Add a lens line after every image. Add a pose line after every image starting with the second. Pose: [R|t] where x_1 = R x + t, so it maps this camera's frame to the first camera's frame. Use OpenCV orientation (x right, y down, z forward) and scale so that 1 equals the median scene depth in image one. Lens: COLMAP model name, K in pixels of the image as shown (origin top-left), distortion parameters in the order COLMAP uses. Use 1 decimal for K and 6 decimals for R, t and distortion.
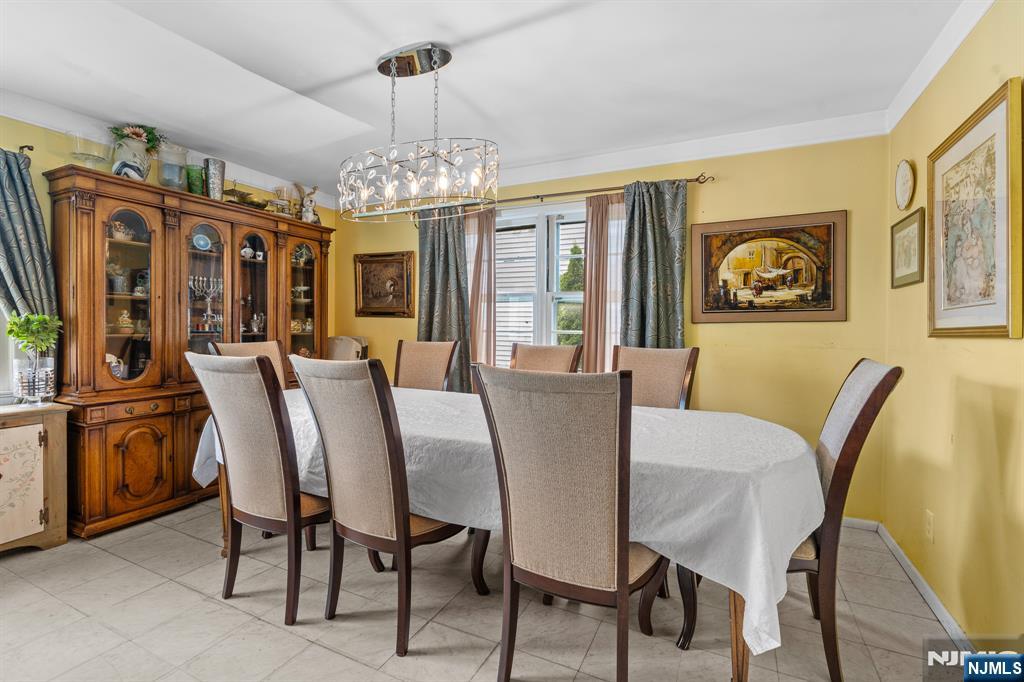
lens RADIAL K [[470.9, 0, 507.7], [0, 470.9, 335.5], [0, 0, 1]] dist [-0.002254, 0.000022]
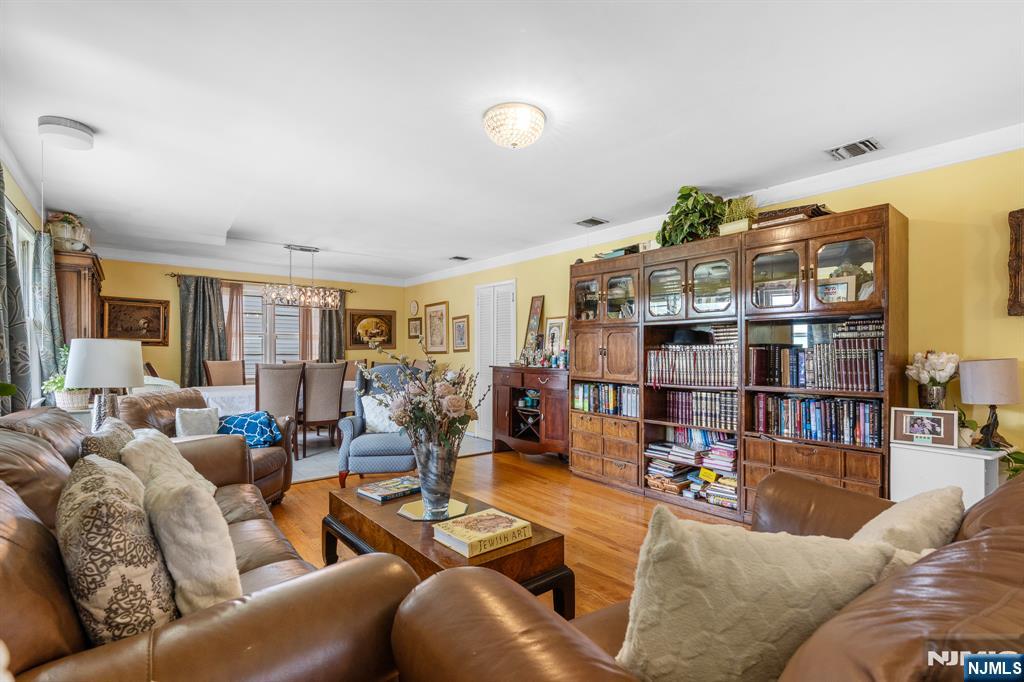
lens RADIAL K [[470.9, 0, 509.0], [0, 470.9, 344.3], [0, 0, 1]] dist [-0.002254, 0.000022]
pose [[0.423634, 0.005175, 0.905818, -1.476984], [0.019628, 0.999696, -0.014891, -0.001963], [-0.905621, 0.024088, 0.423404, -0.788853]]
